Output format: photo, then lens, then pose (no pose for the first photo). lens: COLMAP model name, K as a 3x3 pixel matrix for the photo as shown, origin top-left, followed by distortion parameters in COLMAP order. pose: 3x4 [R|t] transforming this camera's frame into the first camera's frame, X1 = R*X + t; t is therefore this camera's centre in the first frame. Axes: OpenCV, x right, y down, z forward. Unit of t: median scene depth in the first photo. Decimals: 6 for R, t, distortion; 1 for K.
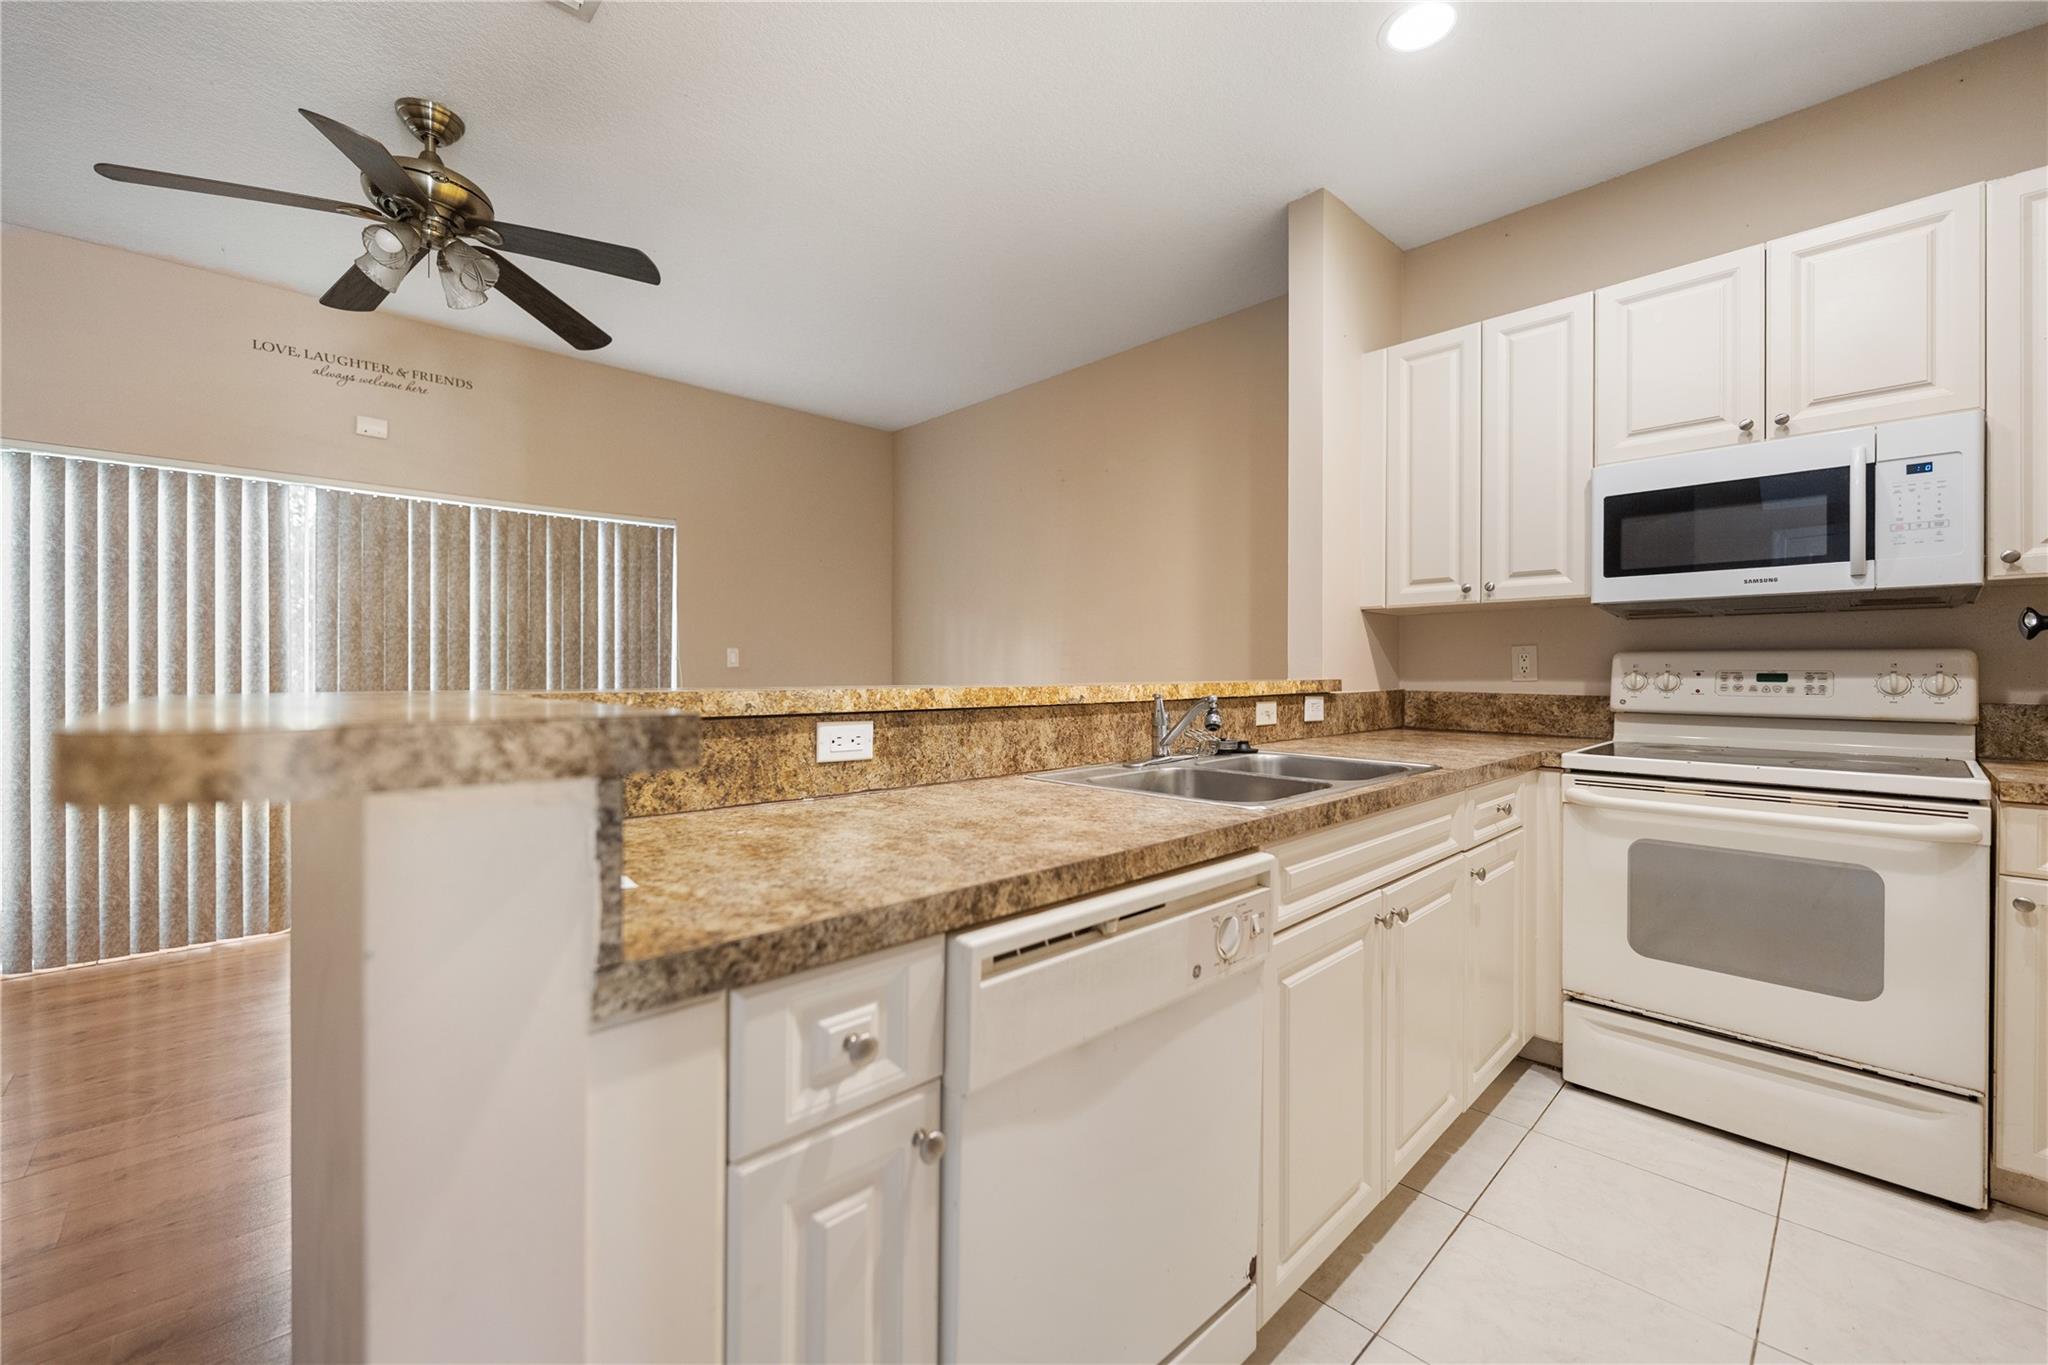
lens RADIAL K [[828.9, 0, 1027.4], [0, 828.9, 671.5], [0, 0, 1]] dist [-0.000107, -0.000368]
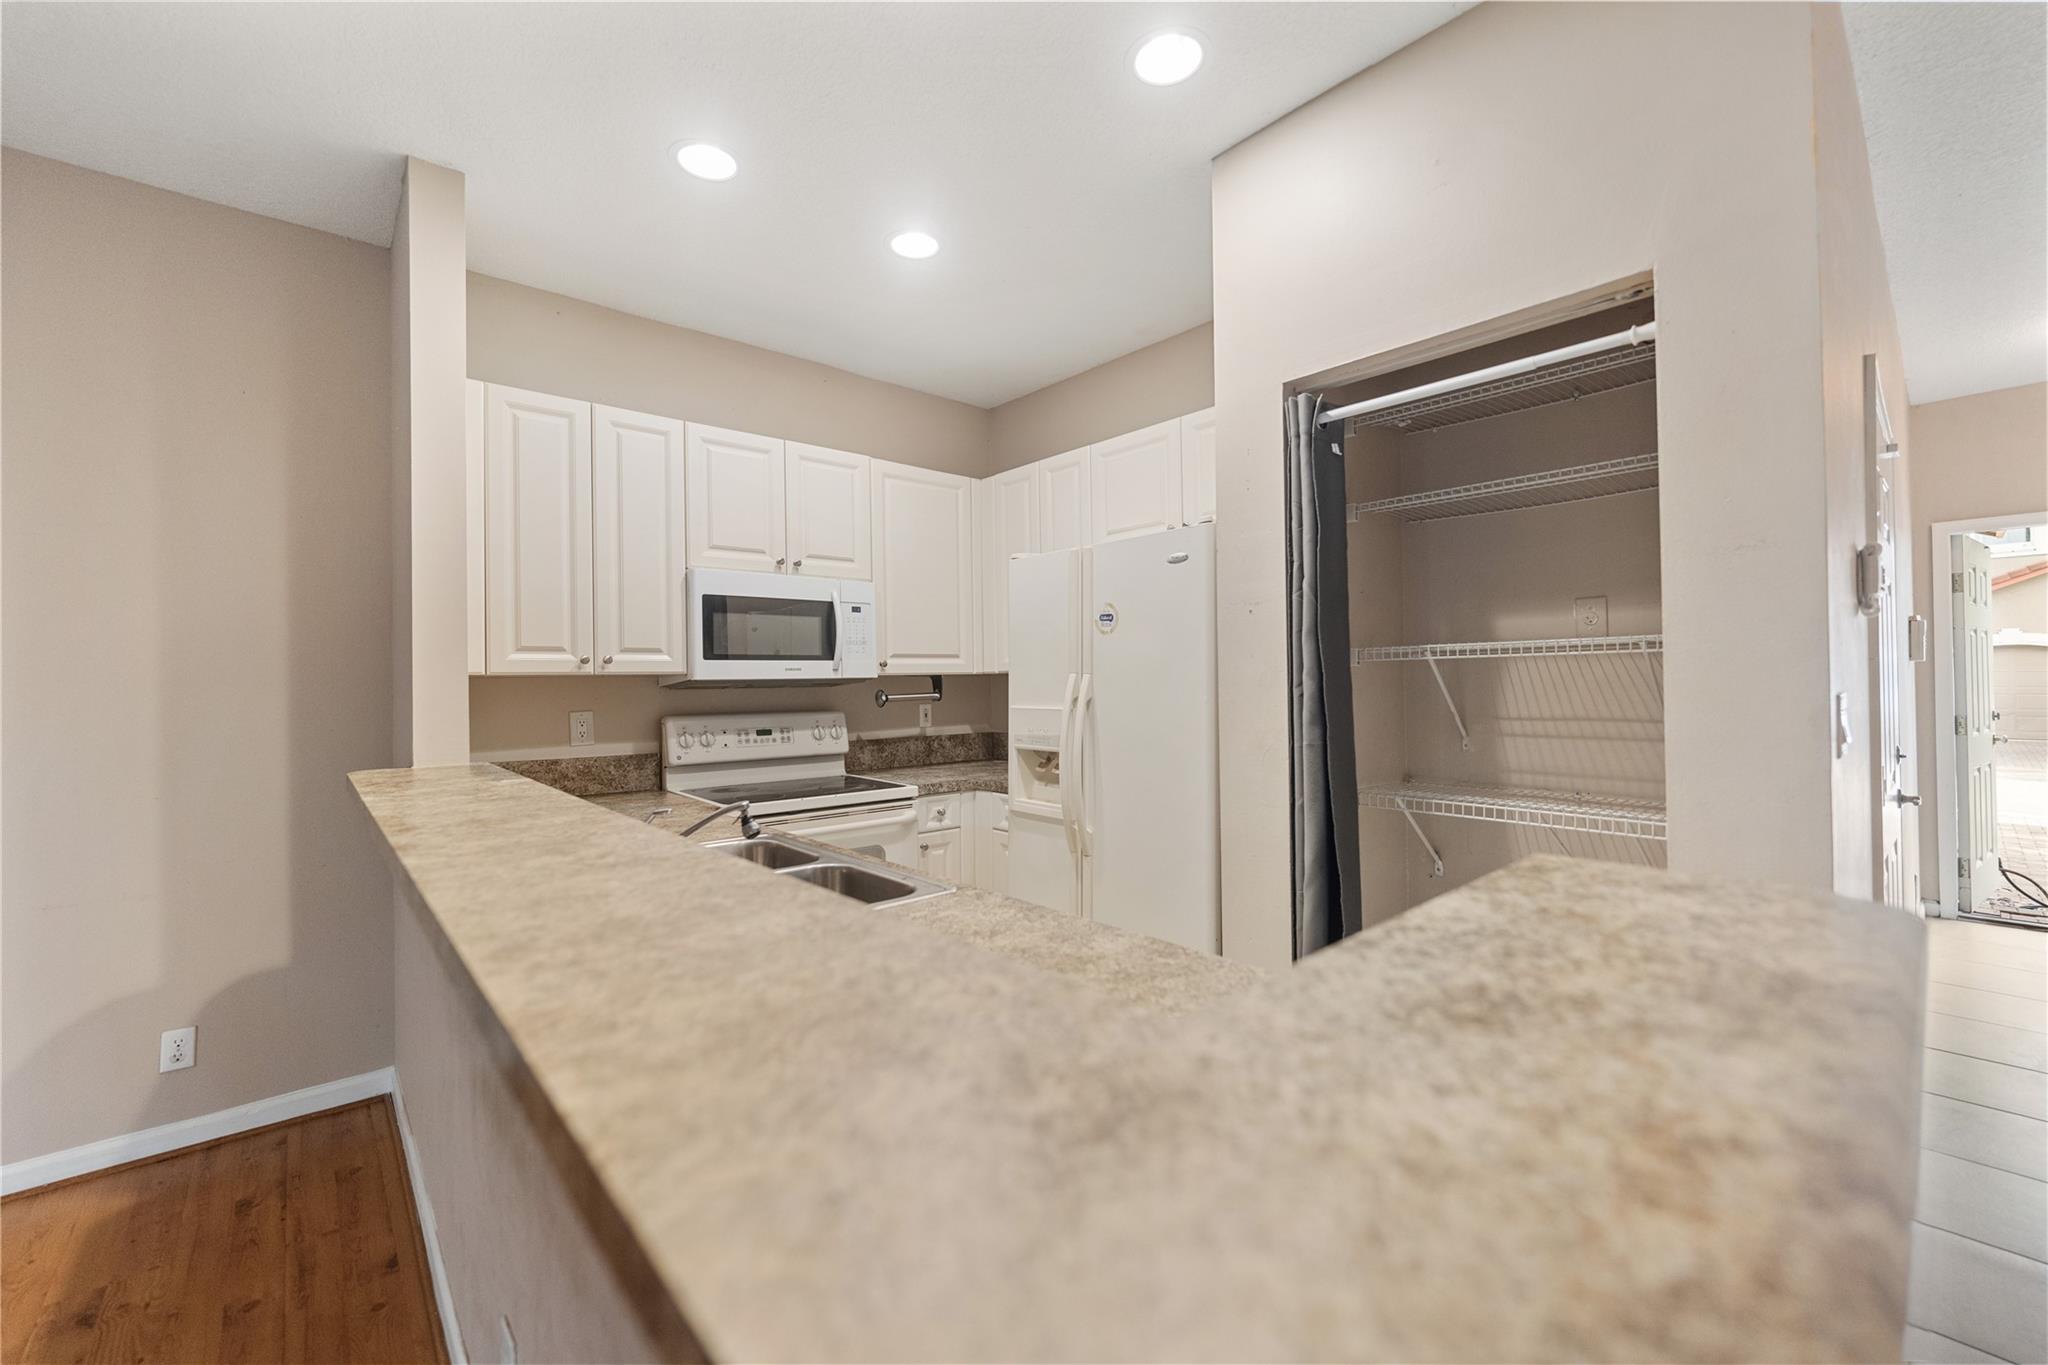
lens RADIAL K [[825.8, 0, 1020.4], [0, 825.8, 674.8], [0, 0, 1]] dist [-0.001121, -0.000103]
pose [[0.049843, 0.007206, 0.998731, -0.570094], [0.016085, 0.999838, -0.008016, -0.081786], [-0.998628, 0.016464, 0.049719, 0.524799]]
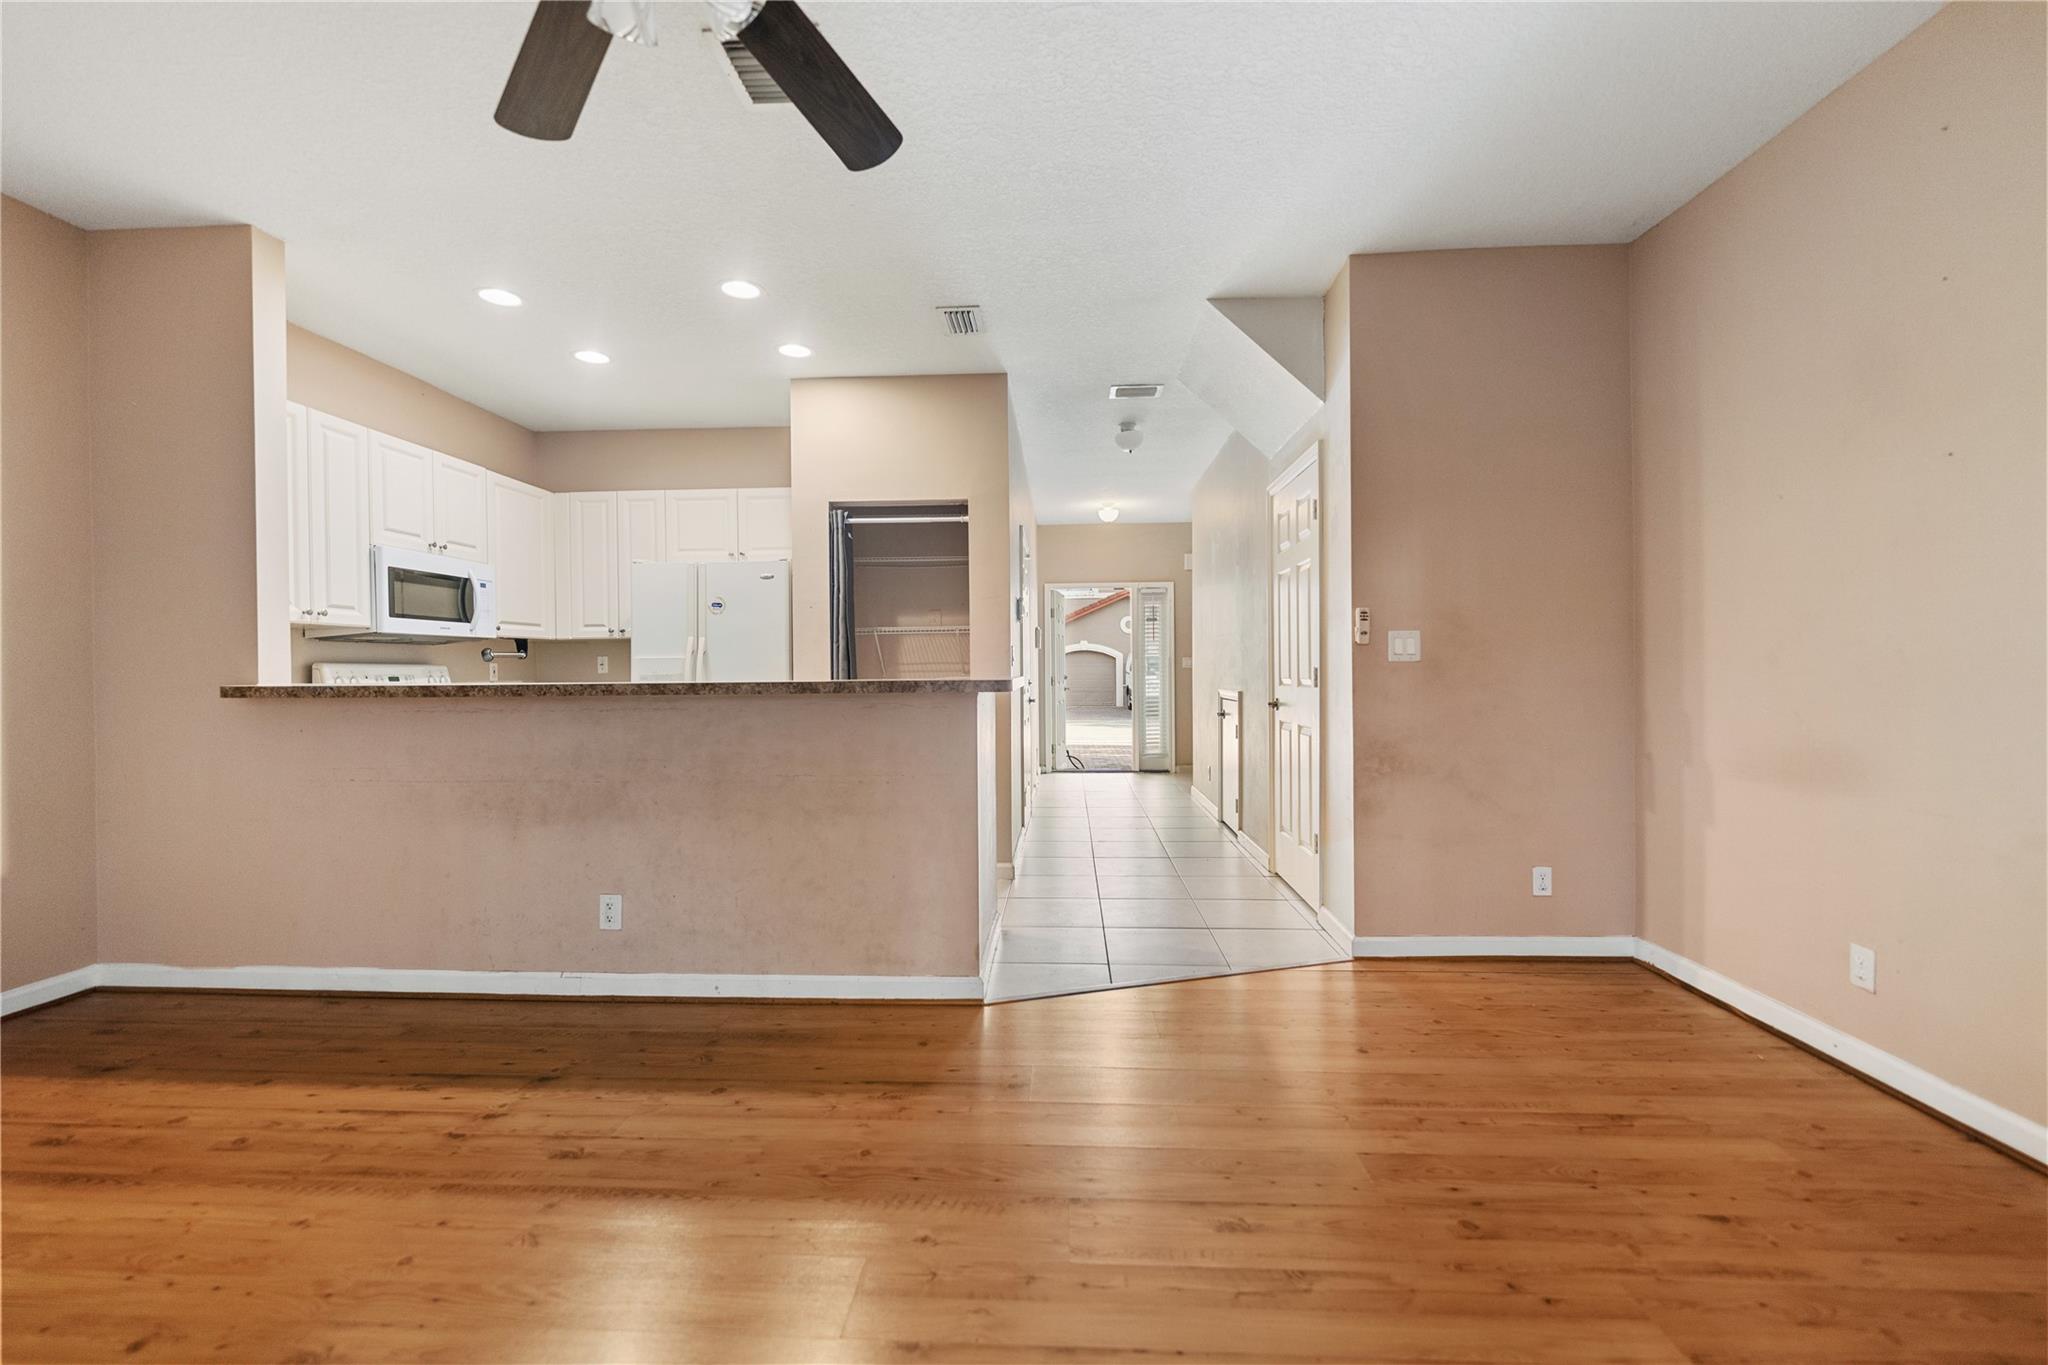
lens RADIAL K [[823.0, 0, 1024.0], [0, 823.0, 682.5], [0, 0, 1]] dist [-0.003139, -0.000446]
pose [[-0.679511, -0.005055, 0.733648, -1.452581], [0.010470, 0.999808, 0.016586, -0.000187], [-0.733591, 0.018951, -0.679327, 1.322647]]
